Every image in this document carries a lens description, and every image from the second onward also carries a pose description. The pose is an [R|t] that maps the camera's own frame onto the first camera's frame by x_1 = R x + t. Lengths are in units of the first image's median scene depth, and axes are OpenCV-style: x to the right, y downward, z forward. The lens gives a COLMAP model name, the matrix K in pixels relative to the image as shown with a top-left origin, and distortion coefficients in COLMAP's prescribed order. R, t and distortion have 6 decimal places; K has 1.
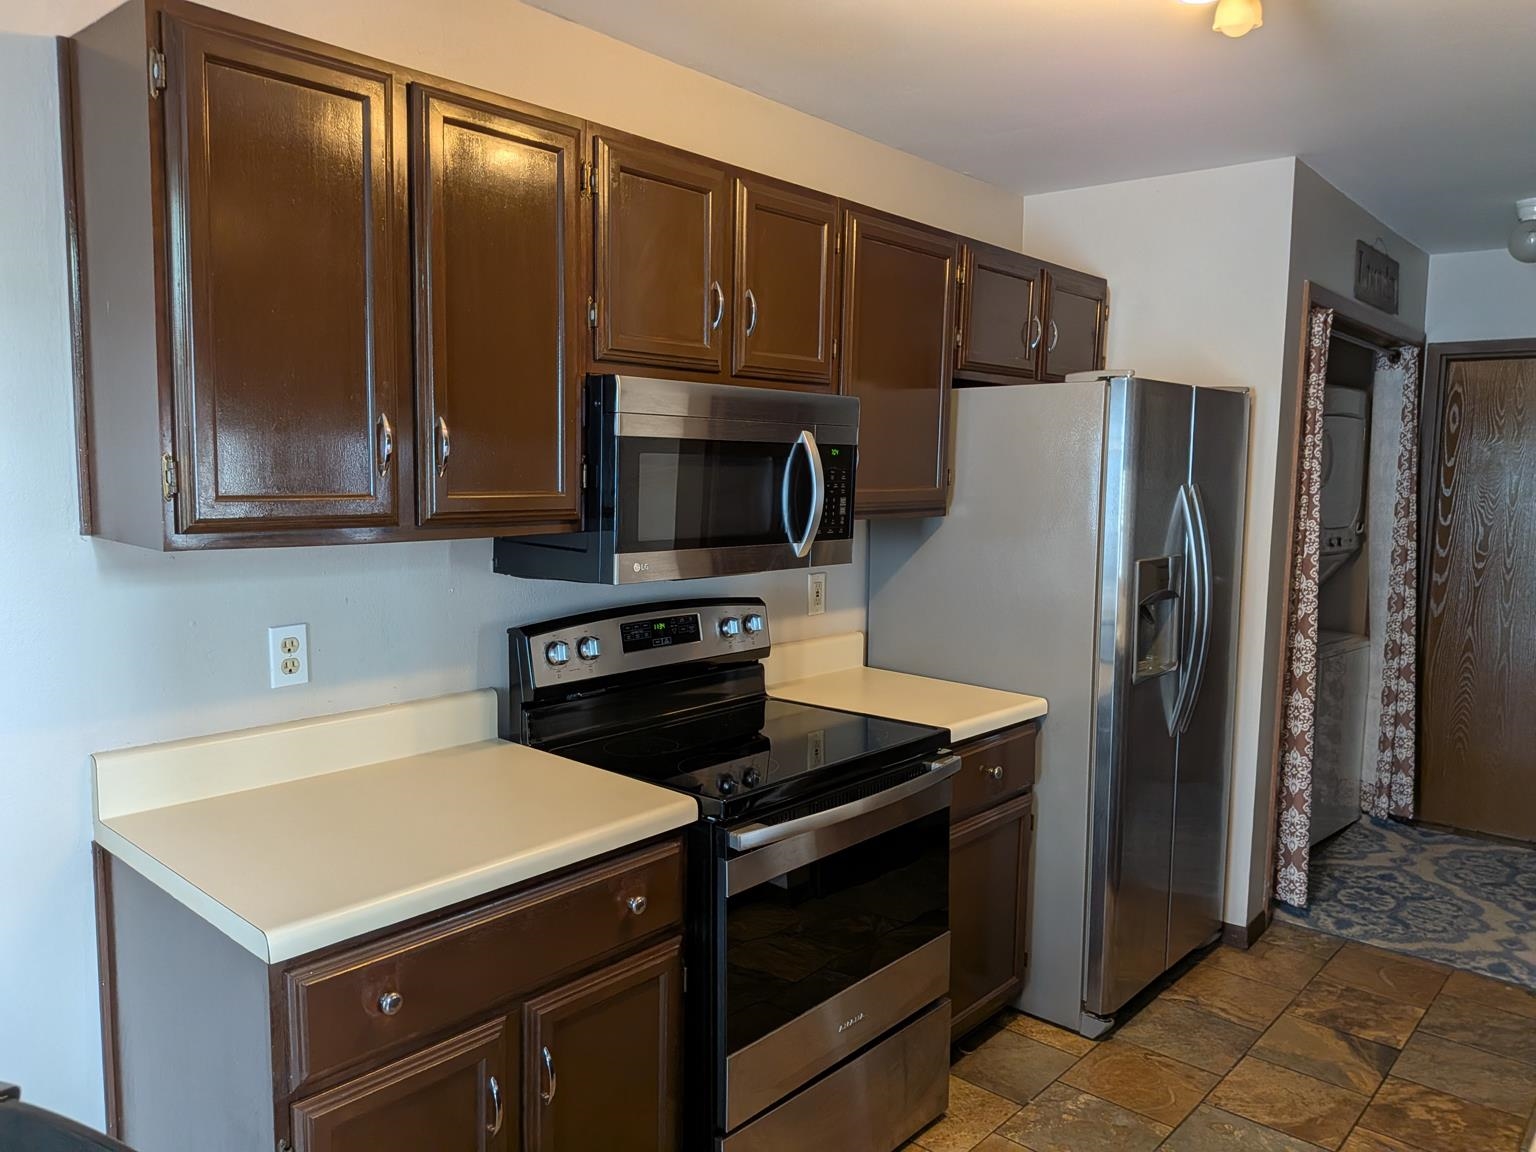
lens RADIAL K [[1118.8, 0, 768.0], [0, 1118.8, 576.0], [0, 0, 1]] dist [0.009910, -0.005352]
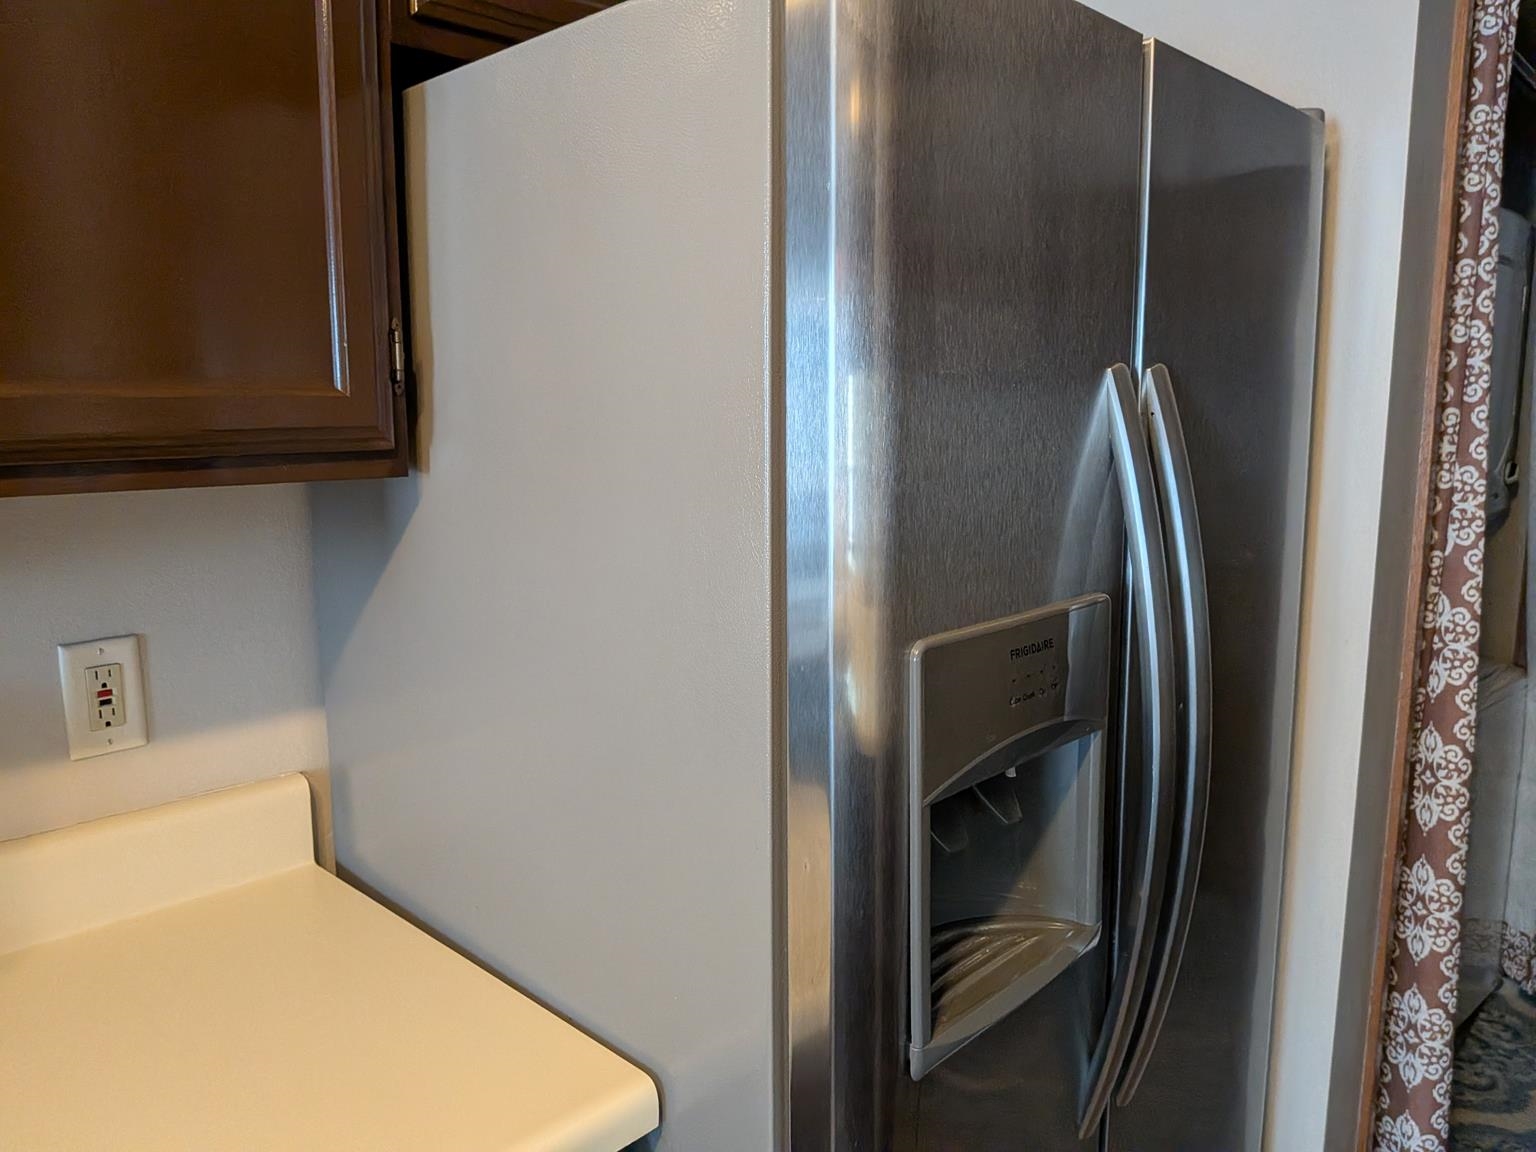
lens RADIAL K [[1118.8, 0, 768.0], [0, 1118.8, 576.0], [0, 0, 1]] dist [0.009910, -0.005352]
pose [[0.999376, -0.011059, -0.033549, 0.234744], [0.012994, 0.998230, 0.058040, -0.036634], [0.032848, -0.058440, 0.997750, 0.566435]]
